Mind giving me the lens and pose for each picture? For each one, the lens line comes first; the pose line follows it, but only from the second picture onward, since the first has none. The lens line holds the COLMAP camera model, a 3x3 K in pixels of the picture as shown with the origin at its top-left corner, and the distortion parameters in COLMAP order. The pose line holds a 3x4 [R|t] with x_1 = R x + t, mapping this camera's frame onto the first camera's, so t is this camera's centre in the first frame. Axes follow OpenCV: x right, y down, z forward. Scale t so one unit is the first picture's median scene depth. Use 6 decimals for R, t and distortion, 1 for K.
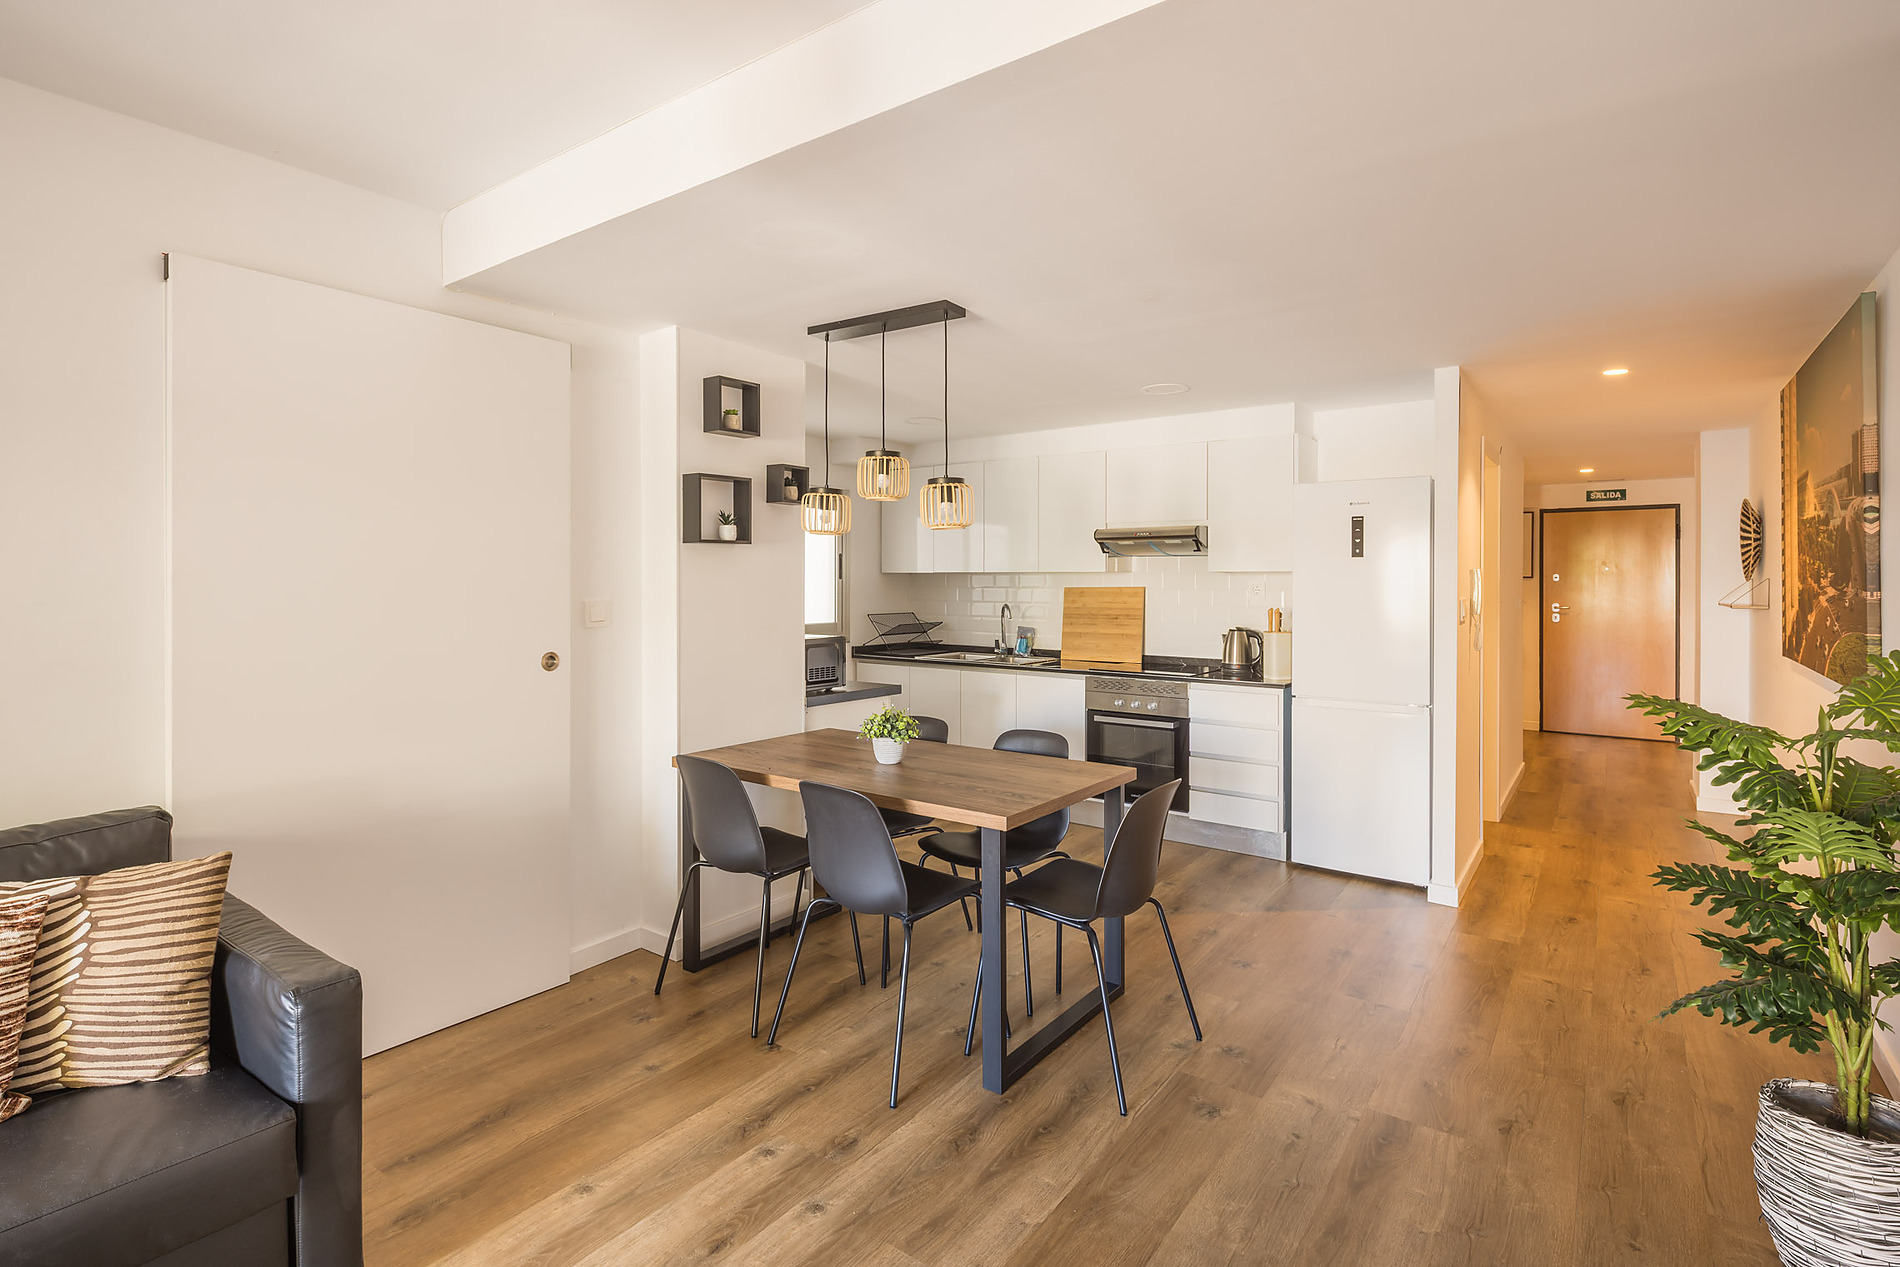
lens RADIAL K [[921.8, 0, 938.6], [0, 921.8, 577.0], [0, 0, 1]] dist [0.001859, -0.001238]
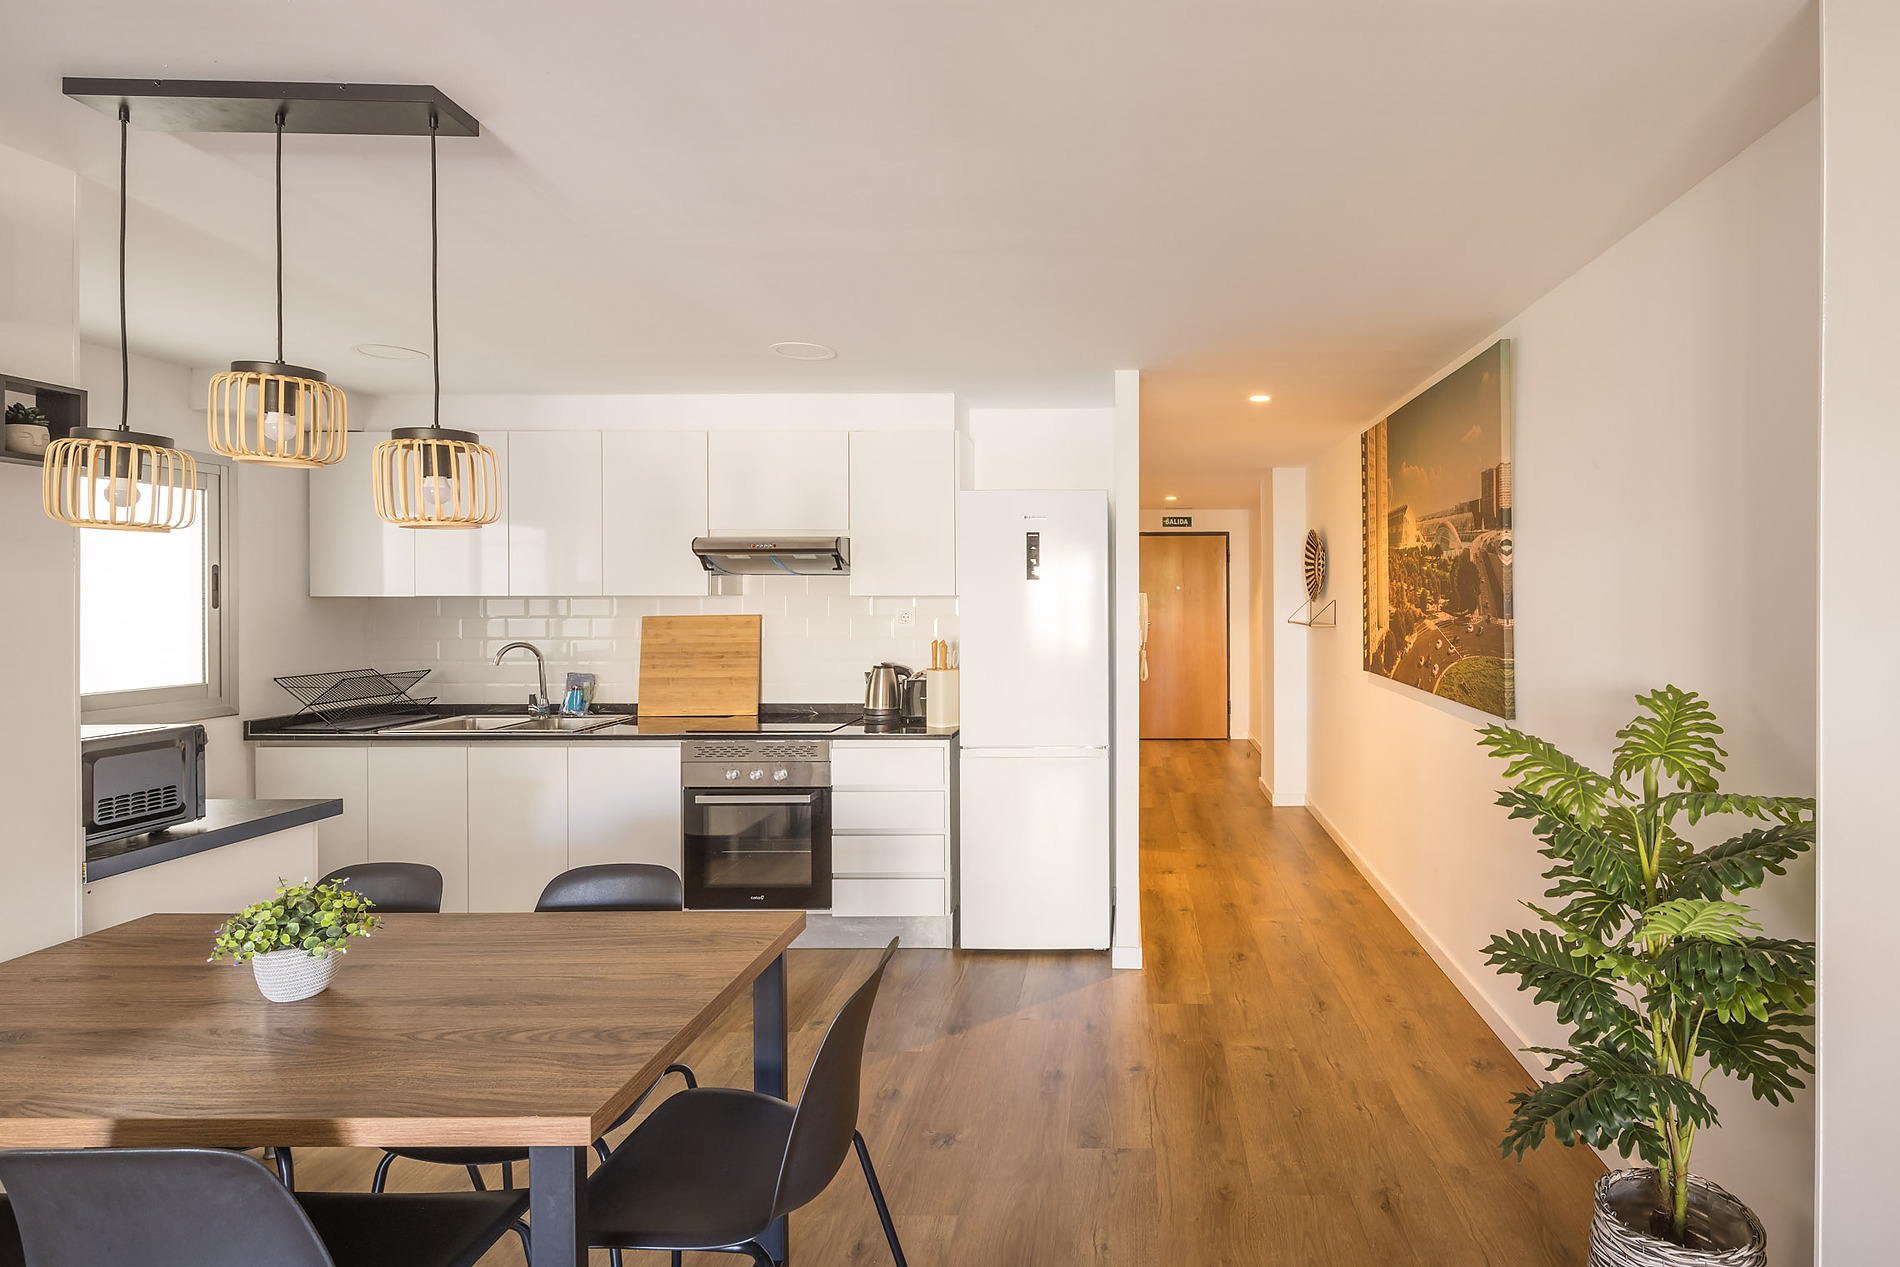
lens RADIAL K [[945.7, 0, 1131.4], [0, 945.7, 597.2], [0, 0, 1]] dist [0.003624, -0.002401]
pose [[0.803389, -0.005145, 0.595432, 0.003554], [0.001493, 0.999977, 0.006627, -0.011582], [-0.595453, -0.004435, 0.803378, 0.247721]]
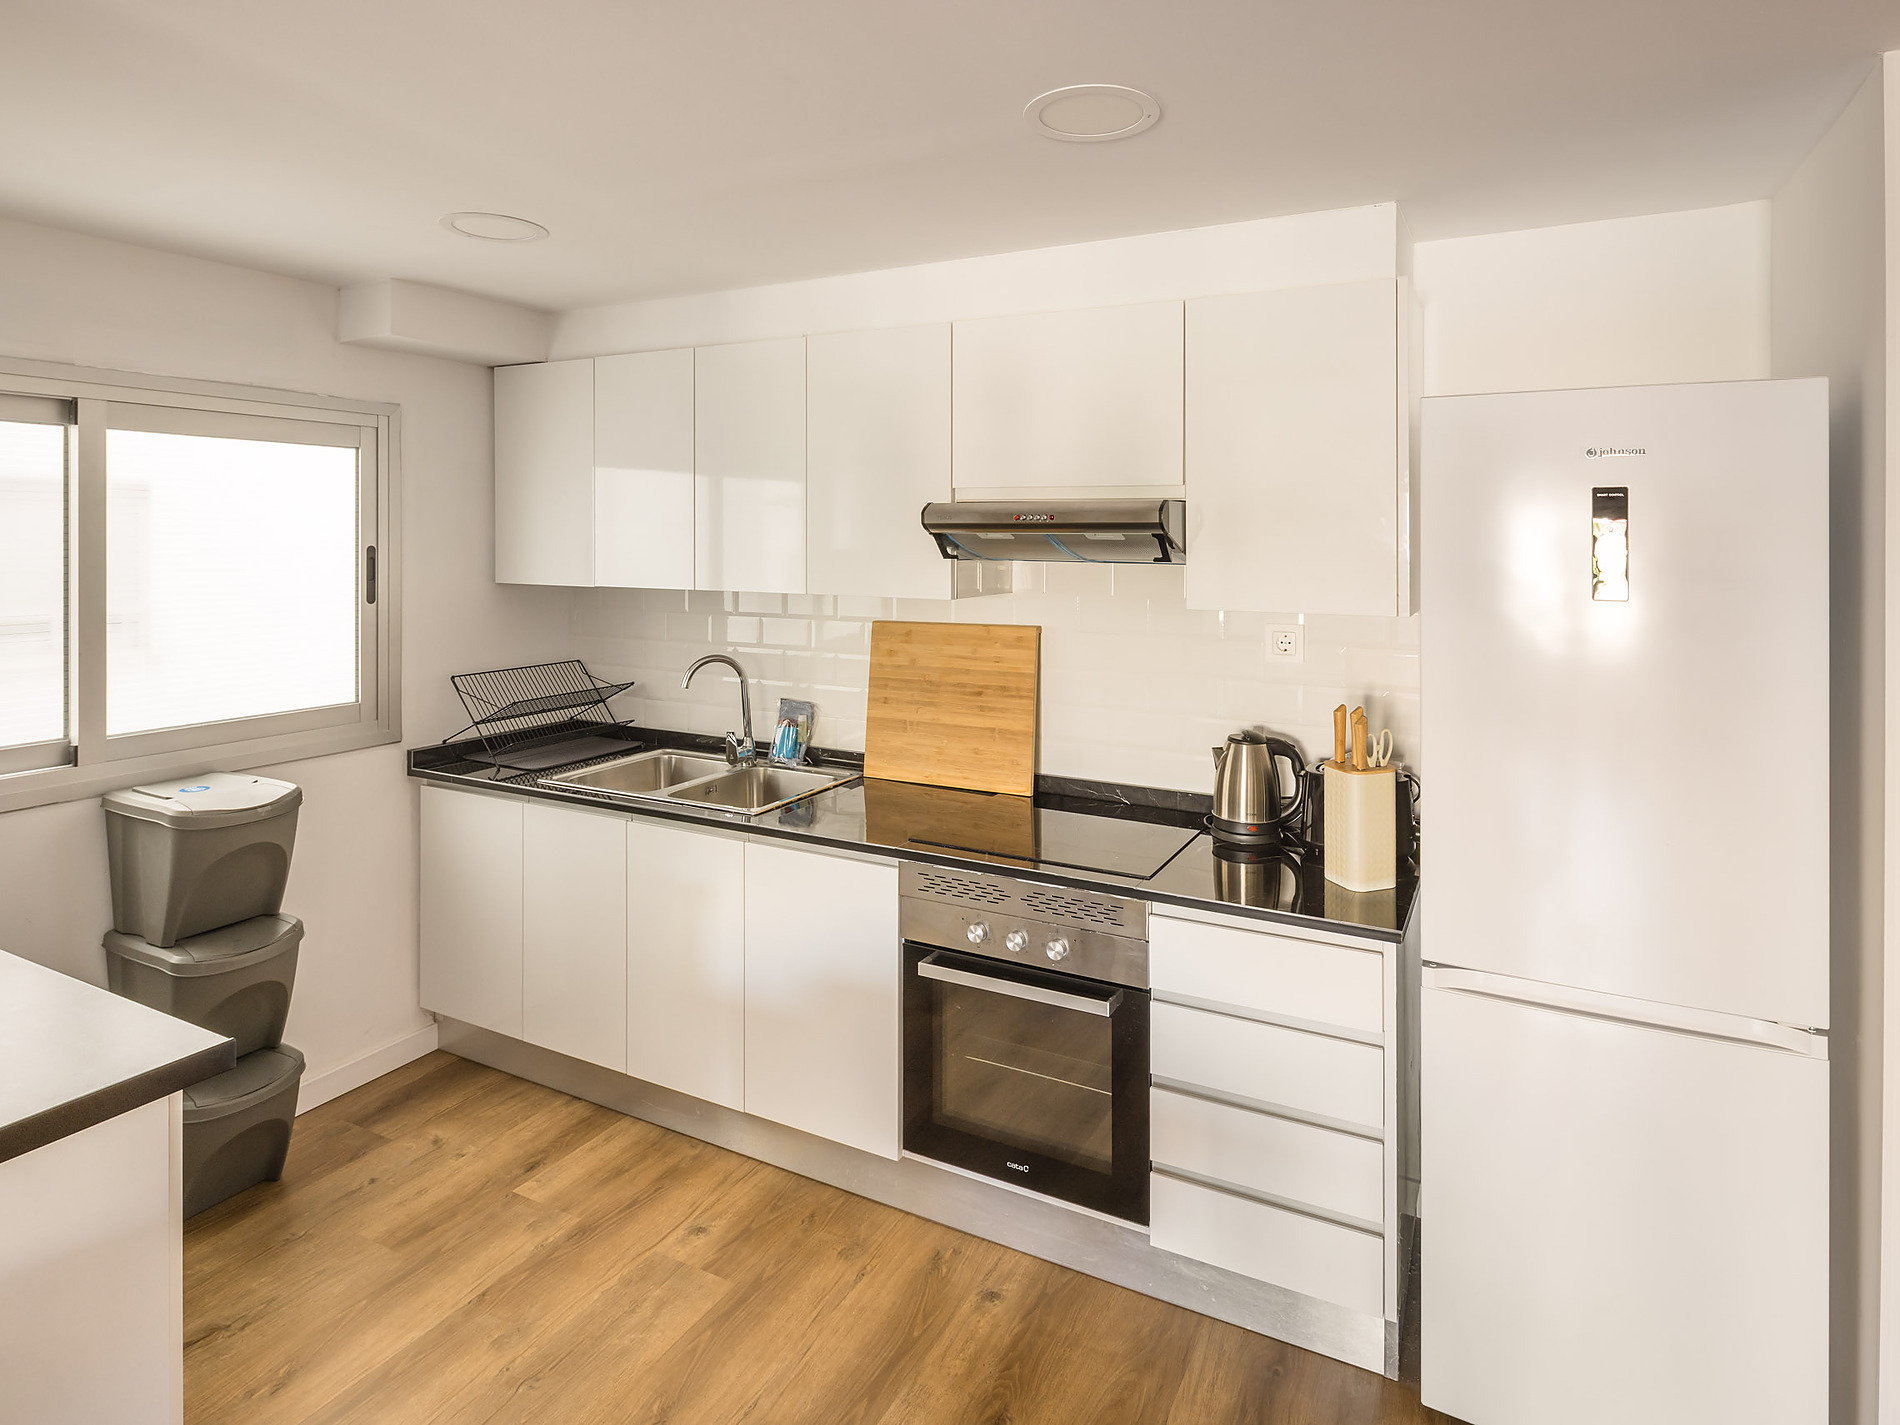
lens RADIAL K [[1047.9, 0, 993.8], [0, 1047.9, 537.5], [0, 0, 1]] dist [0.003666, -0.000316]
pose [[0.984606, 0.001160, 0.174784, 0.147325], [-0.002233, 0.999980, 0.005940, -0.049152], [-0.174774, -0.006238, 0.984589, 0.657505]]
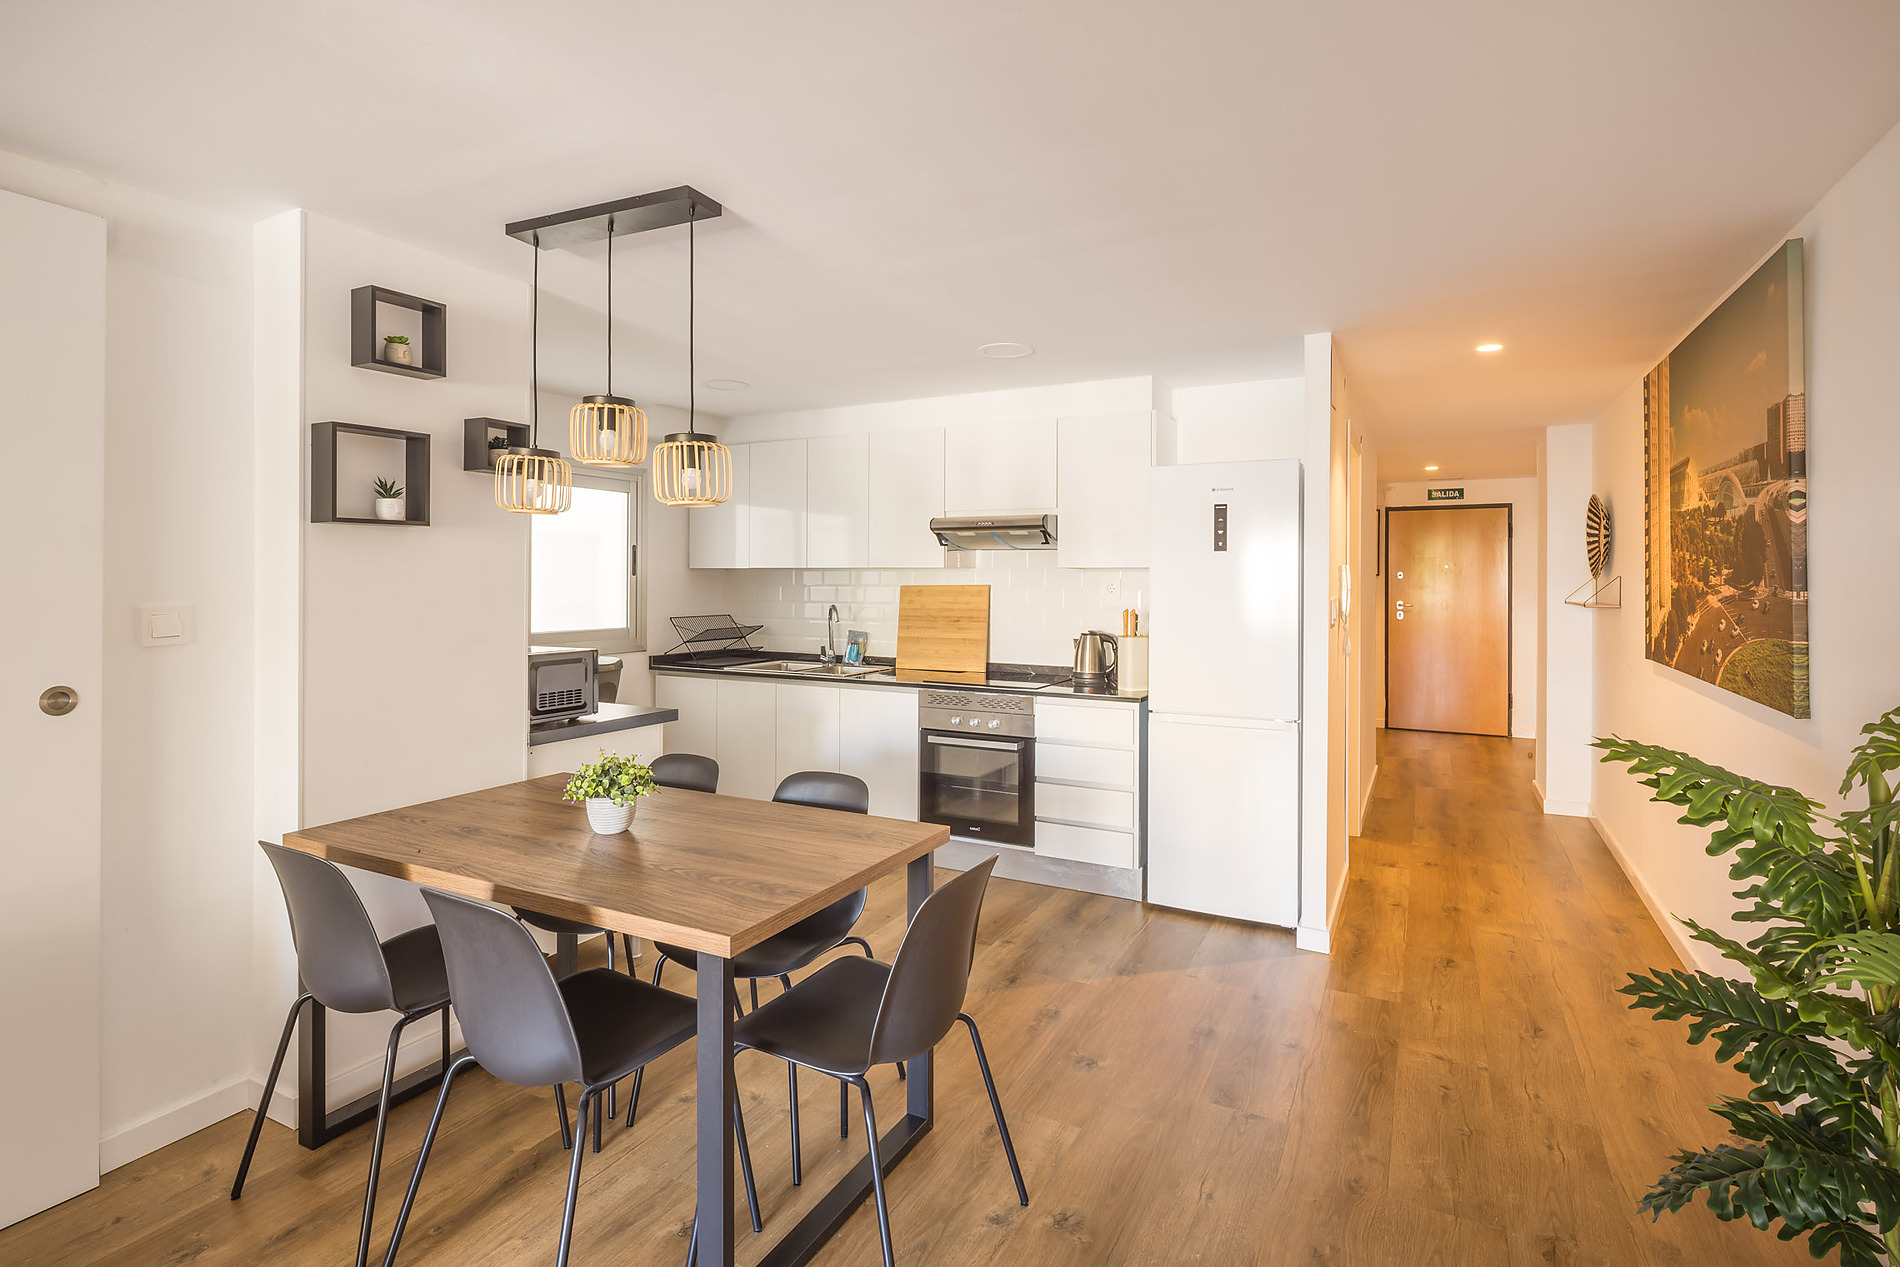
lens RADIAL K [[918.2, 0, 964.5], [0, 918.2, 576.0], [0, 0, 1]] dist [0.003039, -0.000816]
pose [[0.986400, 0.001462, 0.164358, 0.076172], [-0.001791, 0.999997, 0.001856, 0.000980], [-0.164355, -0.002126, 0.986399, 0.191359]]
